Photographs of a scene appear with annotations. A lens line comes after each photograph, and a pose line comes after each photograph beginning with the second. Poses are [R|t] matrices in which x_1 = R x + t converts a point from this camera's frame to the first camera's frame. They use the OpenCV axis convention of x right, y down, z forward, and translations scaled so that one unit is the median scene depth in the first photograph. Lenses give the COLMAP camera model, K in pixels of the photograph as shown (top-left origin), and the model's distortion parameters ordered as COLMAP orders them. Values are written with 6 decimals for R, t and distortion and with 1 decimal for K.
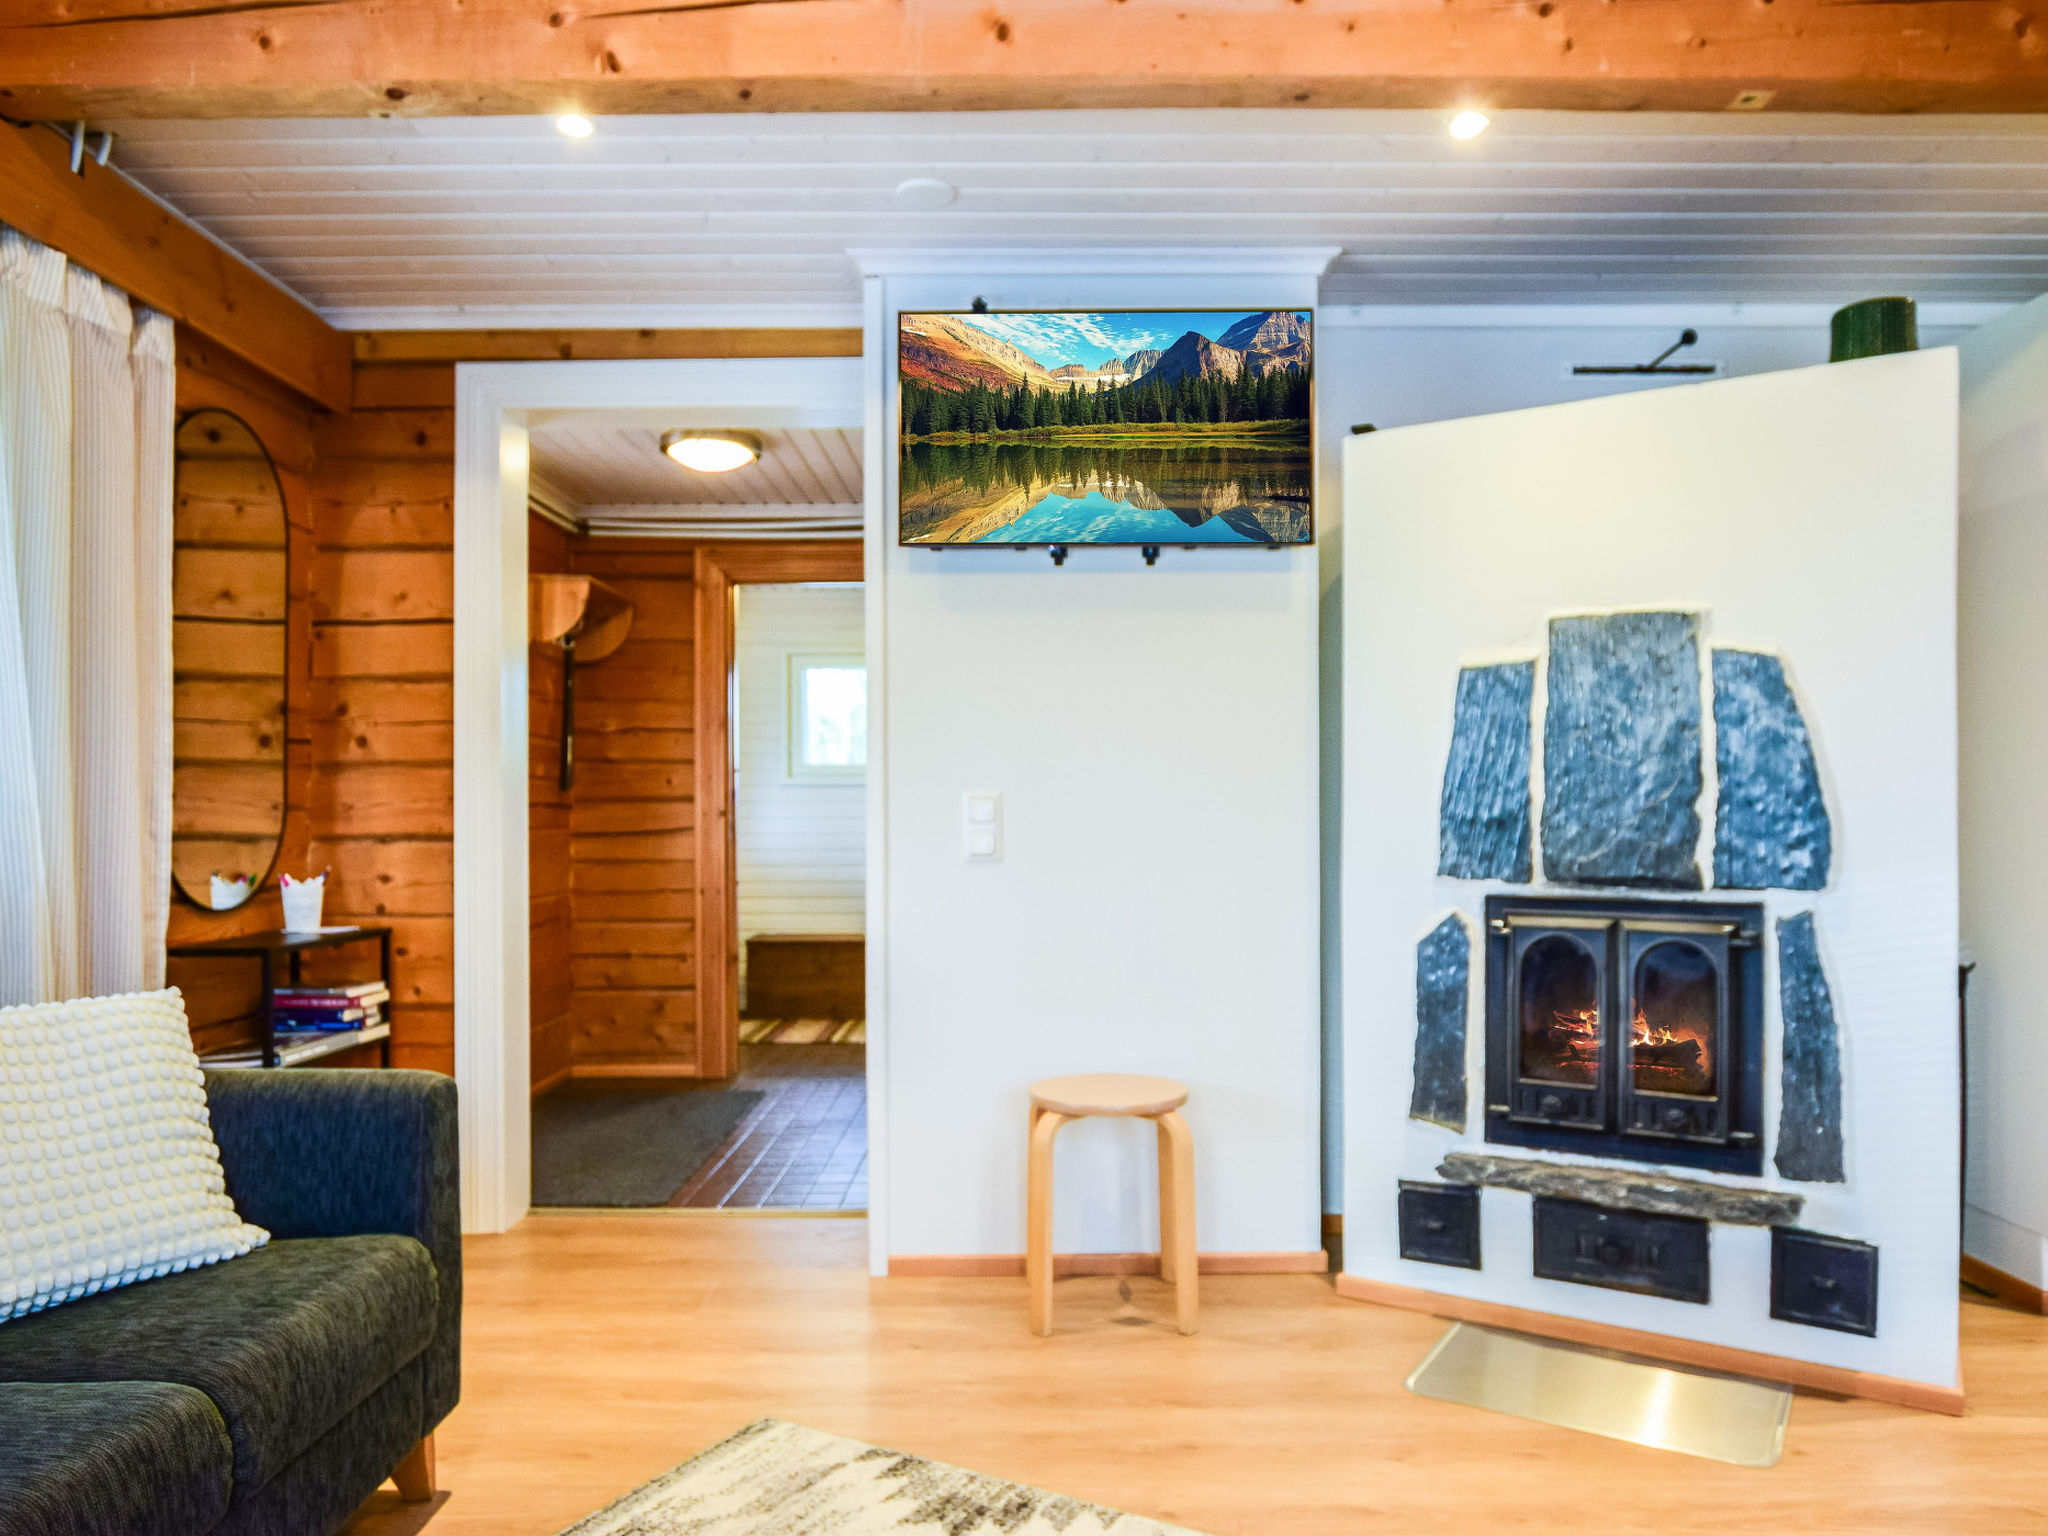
lens RADIAL K [[1400.3, 0, 1024.1], [0, 1400.3, 810.0], [0, 0, 1]] dist [-0.009198, -0.000330]
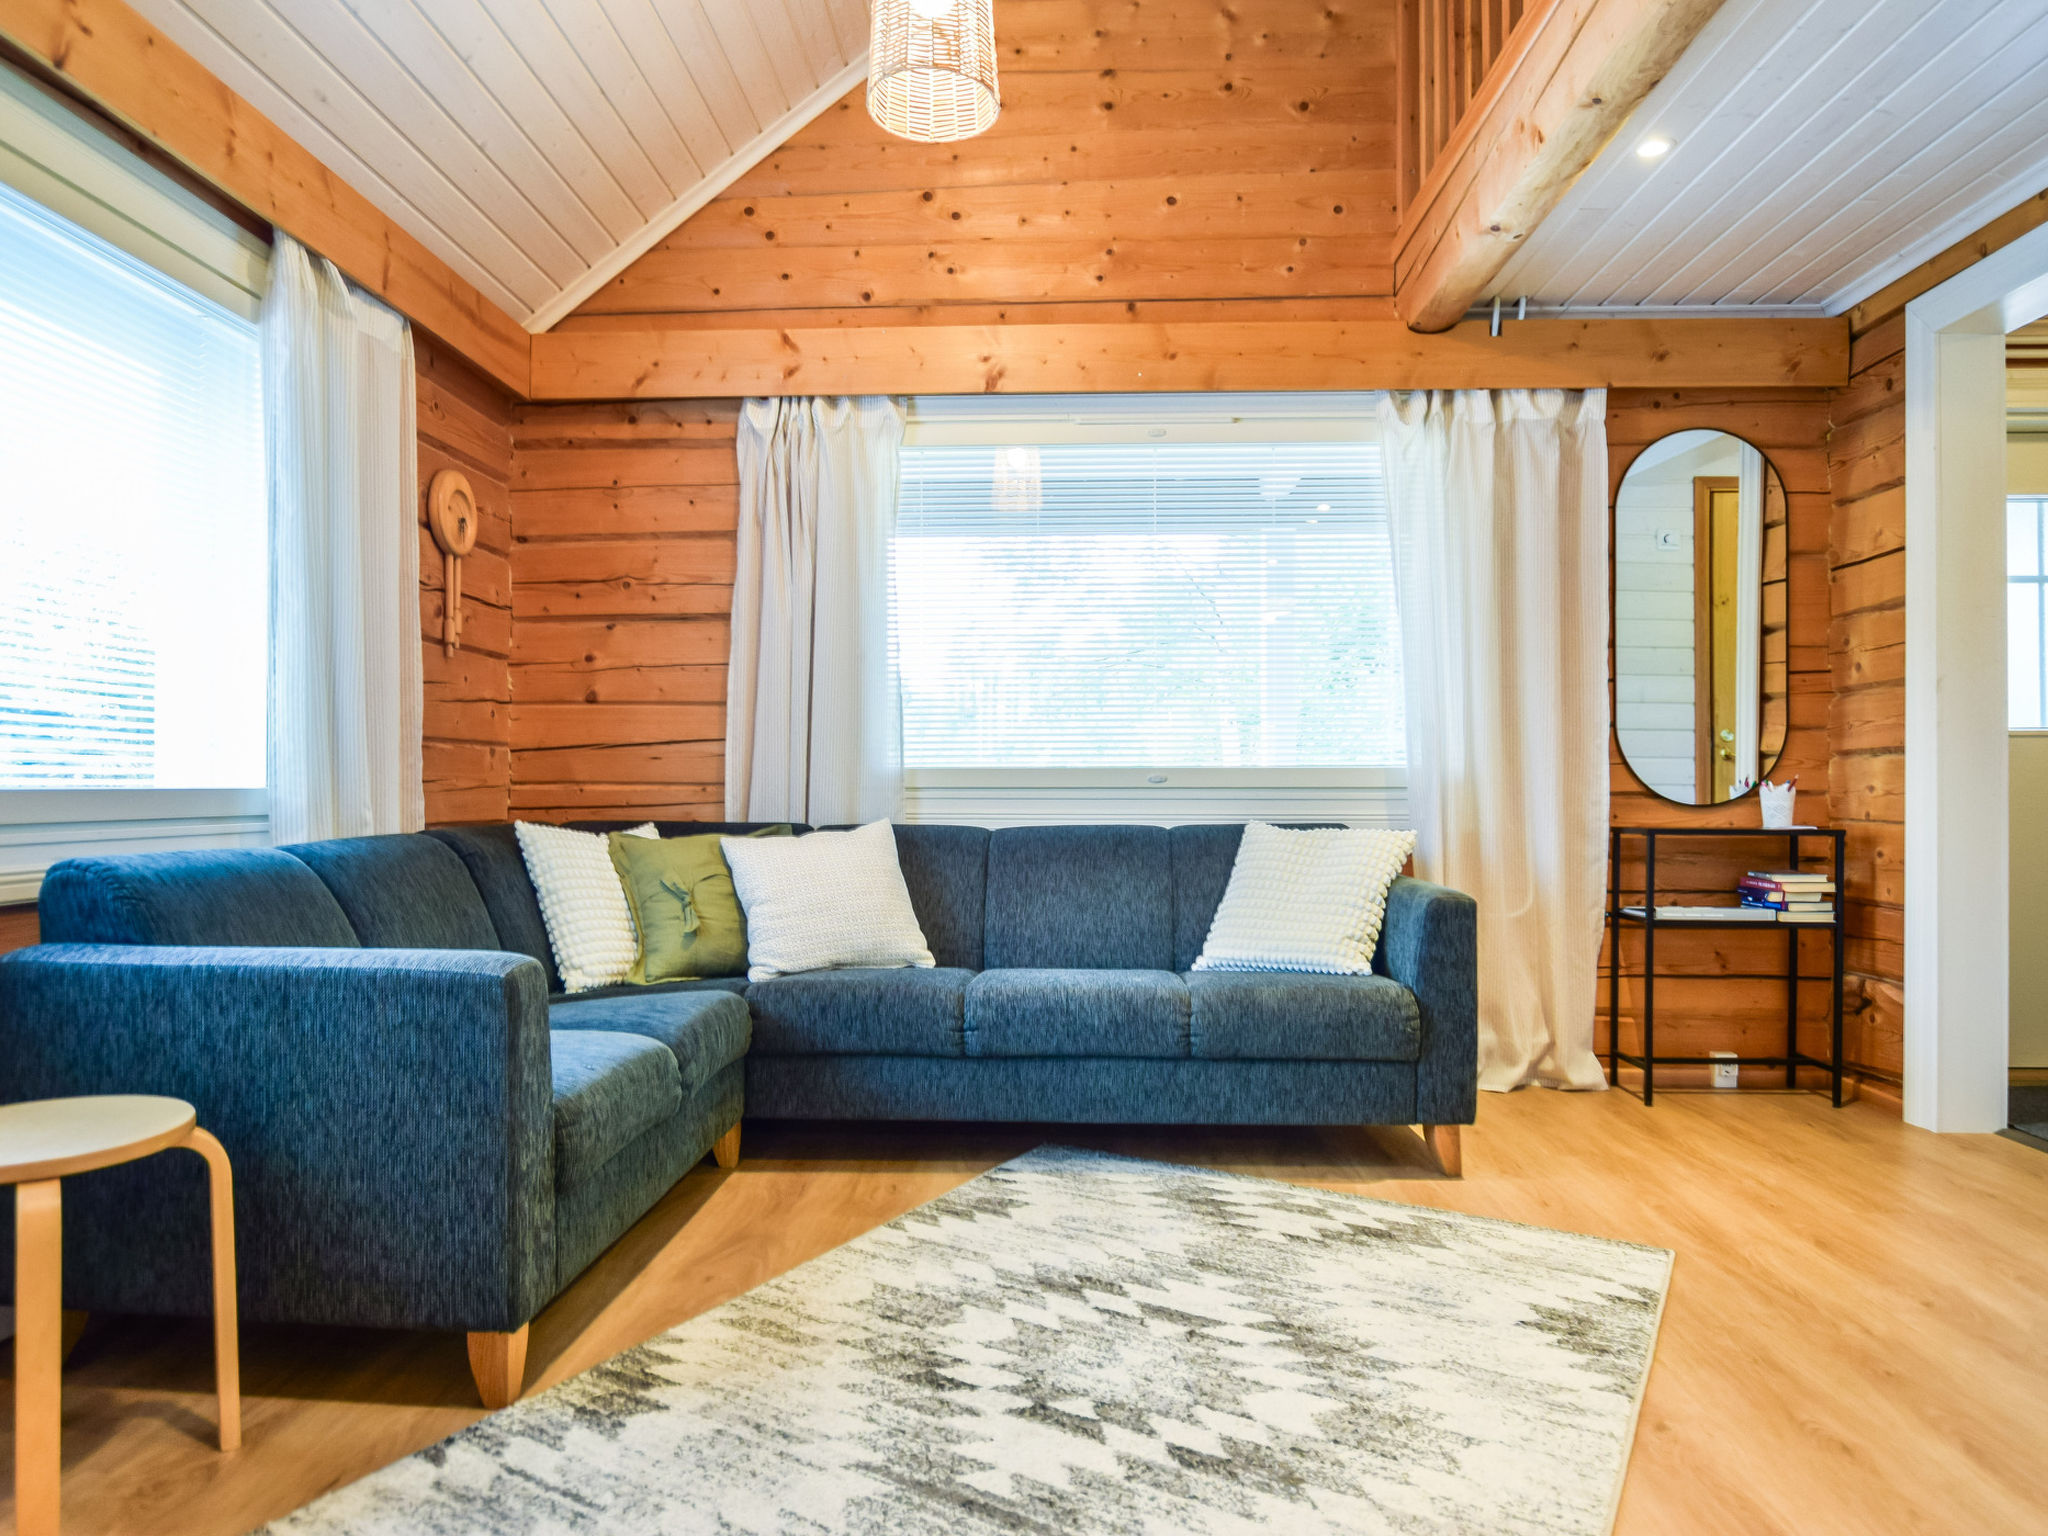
lens RADIAL K [[1292.1, 0, 1024.0], [0, 1292.1, 768.0], [0, 0, 1]] dist [-0.006024, -0.000686]
pose [[-0.042269, -0.011165, -0.999044, 0.720031], [0.002812, 0.999932, -0.011294, 0.051475], [0.999102, -0.003286, -0.042234, 0.444097]]
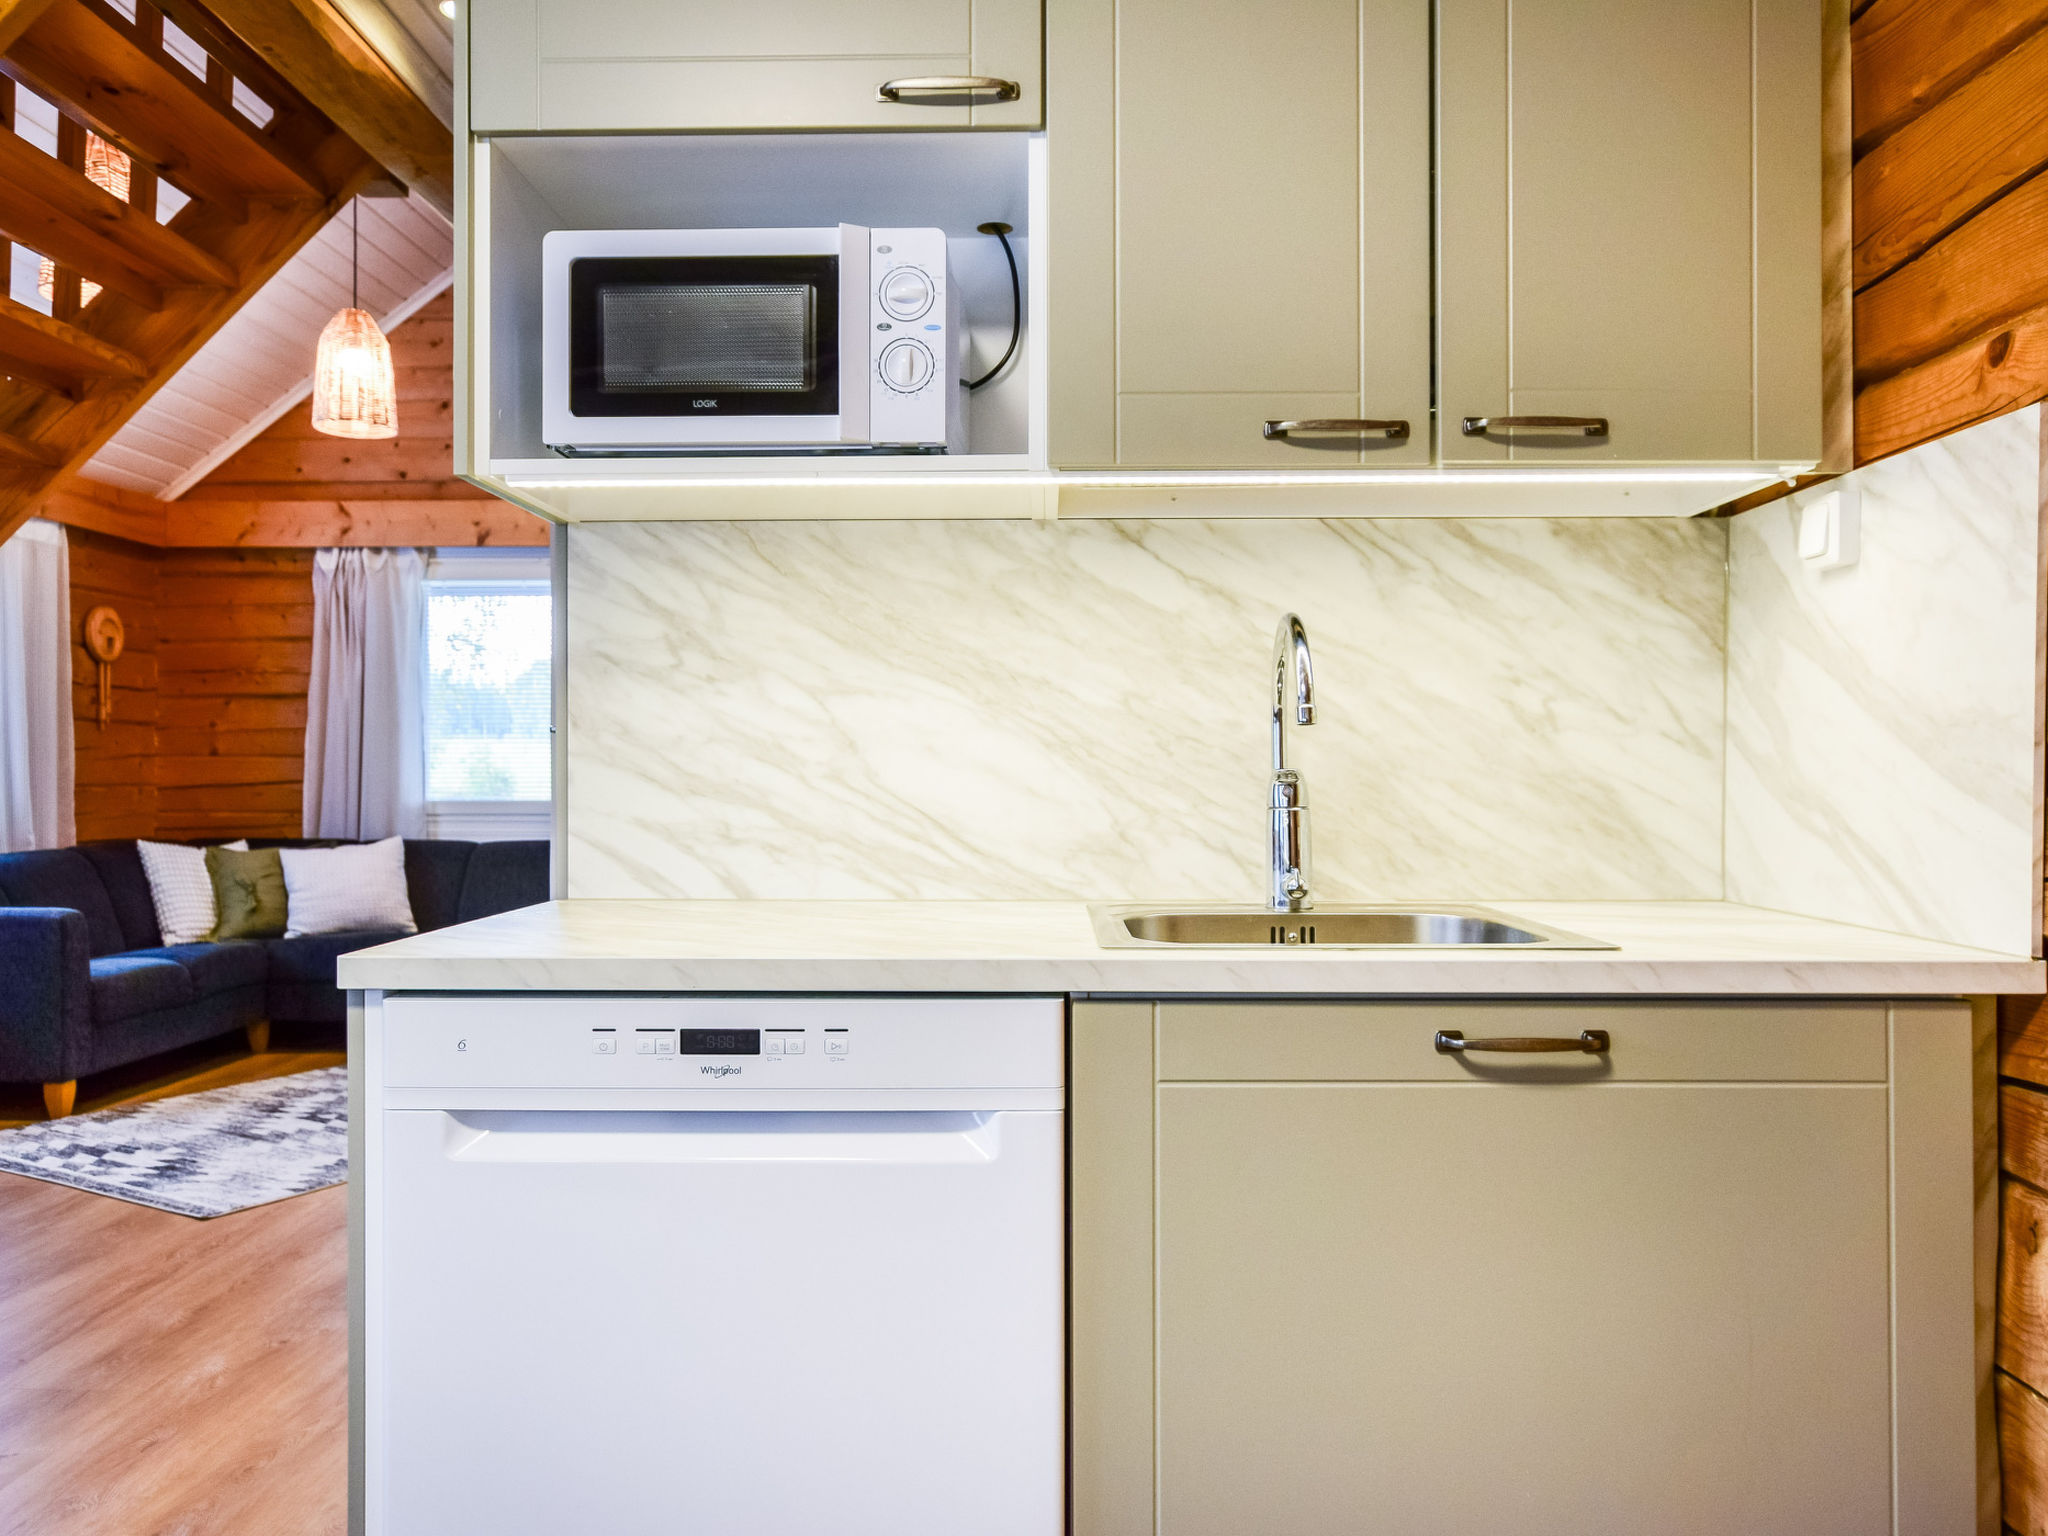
lens RADIAL K [[1531.0, 0, 1024.0], [0, 1531.0, 768.0], [0, 0, 1]] dist [-0.002915, 0.006987]
pose [[-0.012481, -0.001488, -0.999921, 1.900331], [0.003982, 0.999991, -0.001537, -0.019066], [0.999914, -0.004001, -0.012475, 1.353462]]
